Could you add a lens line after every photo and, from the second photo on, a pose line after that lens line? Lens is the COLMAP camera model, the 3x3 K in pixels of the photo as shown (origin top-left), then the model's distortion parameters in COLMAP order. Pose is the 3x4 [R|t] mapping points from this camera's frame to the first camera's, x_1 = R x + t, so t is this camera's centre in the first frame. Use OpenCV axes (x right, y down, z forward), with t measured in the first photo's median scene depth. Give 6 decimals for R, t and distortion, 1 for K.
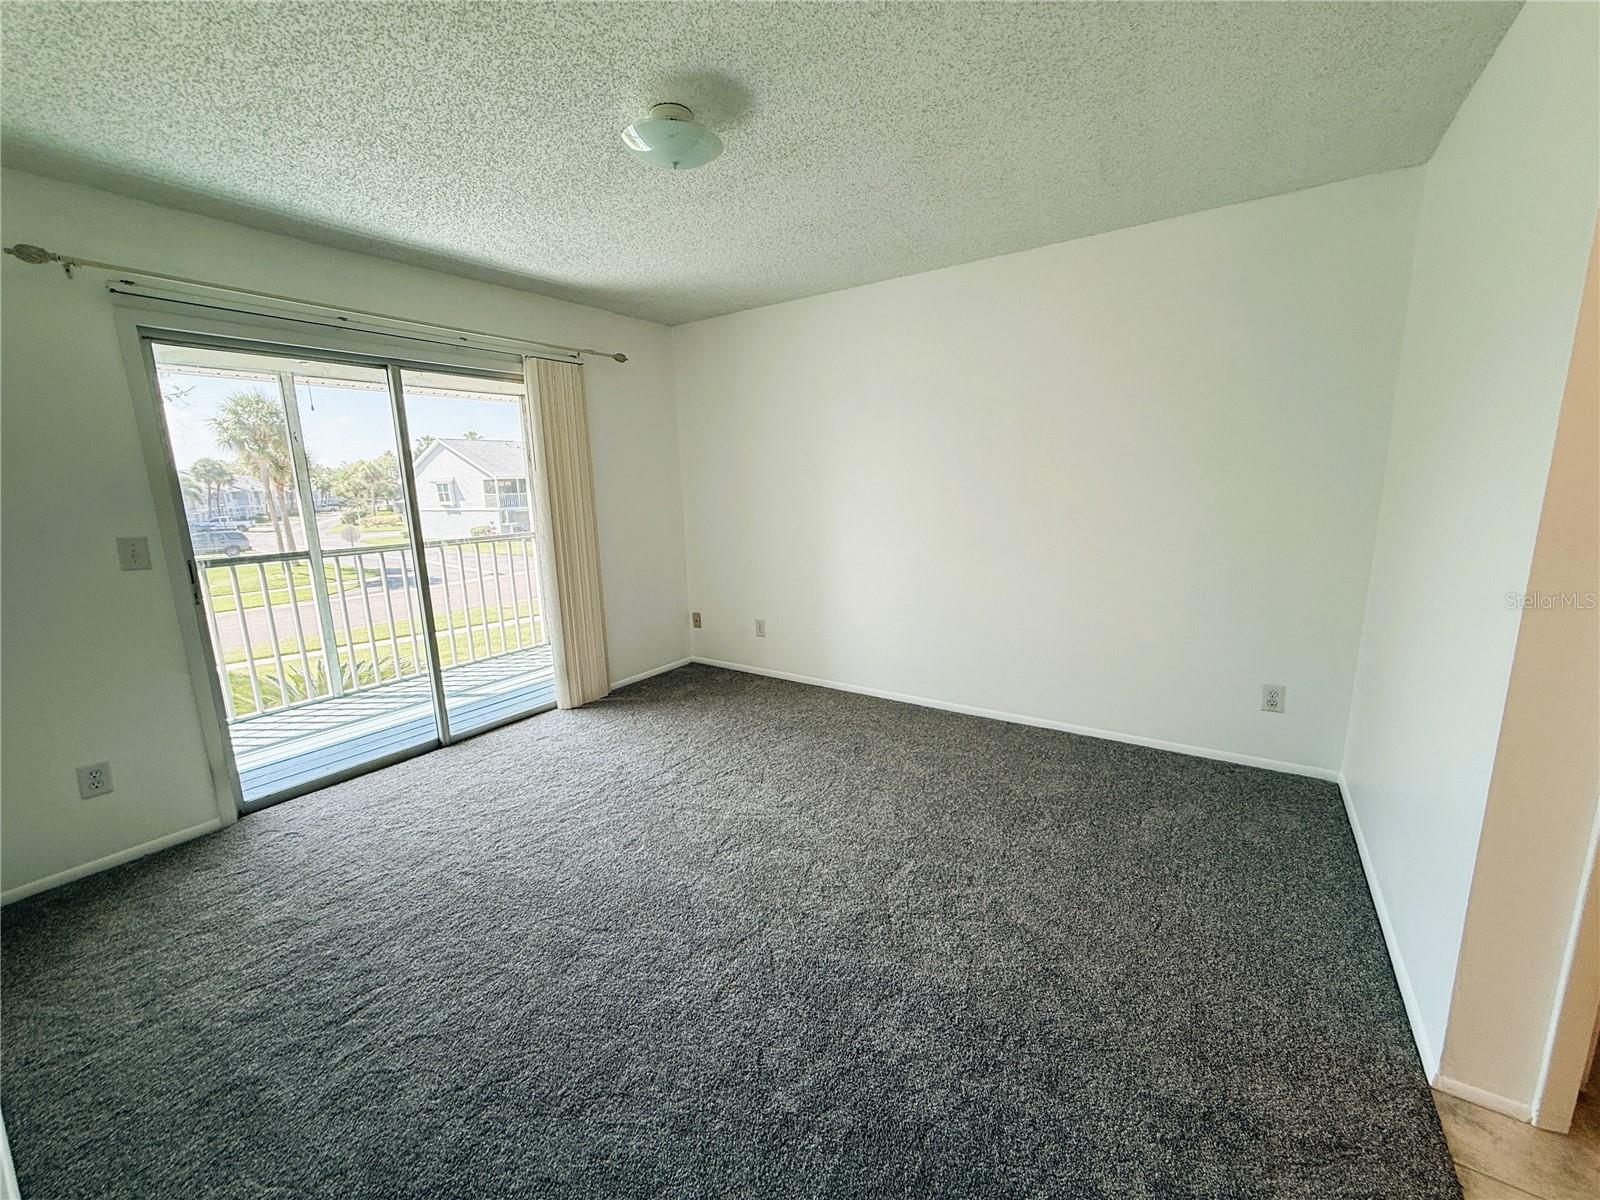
lens RADIAL K [[636.5, 0, 796.5], [0, 636.5, 602.4], [0, 0, 1]] dist [0.002533, 0.000265]
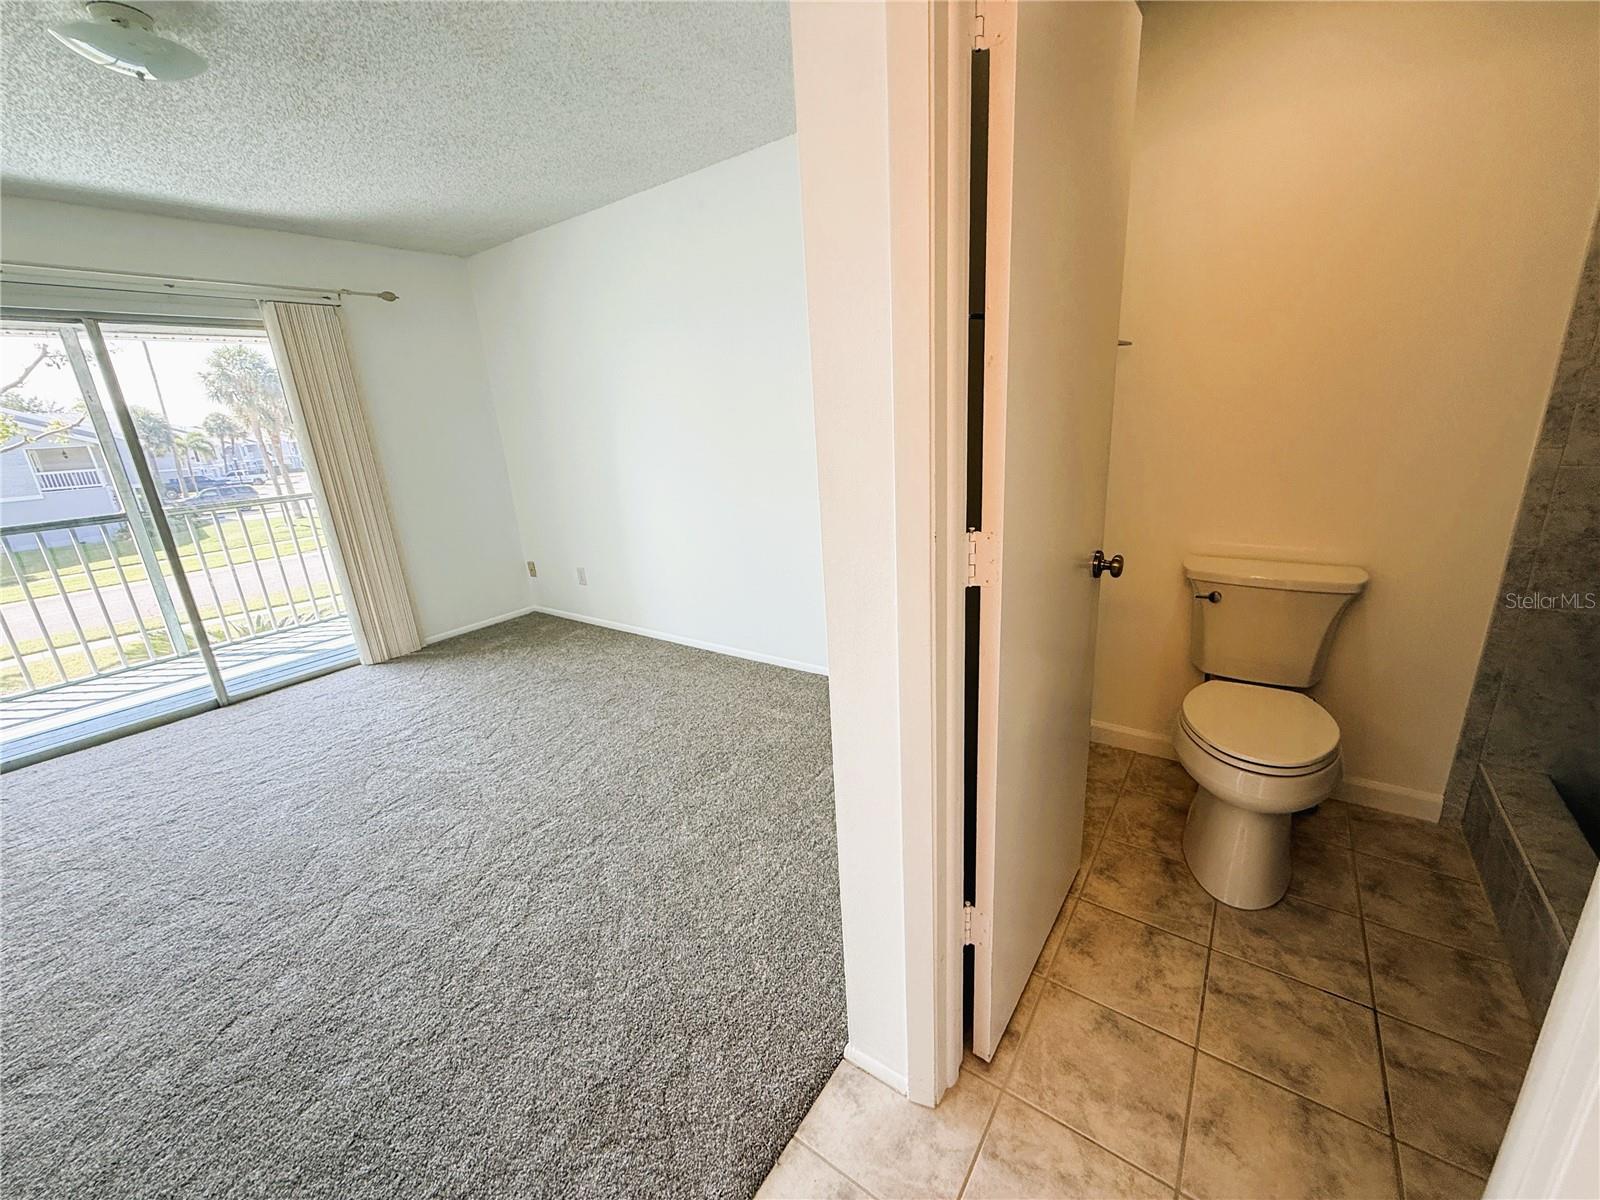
lens RADIAL K [[640.0, 0, 797.6], [0, 640.0, 600.1], [0, 0, 1]] dist [-0.000353, 0.000454]
pose [[0.998774, -0.030353, -0.039110, 0.306287], [0.034109, 0.994477, 0.099253, -0.008891], [0.035881, -0.100465, 0.994293, 0.030954]]
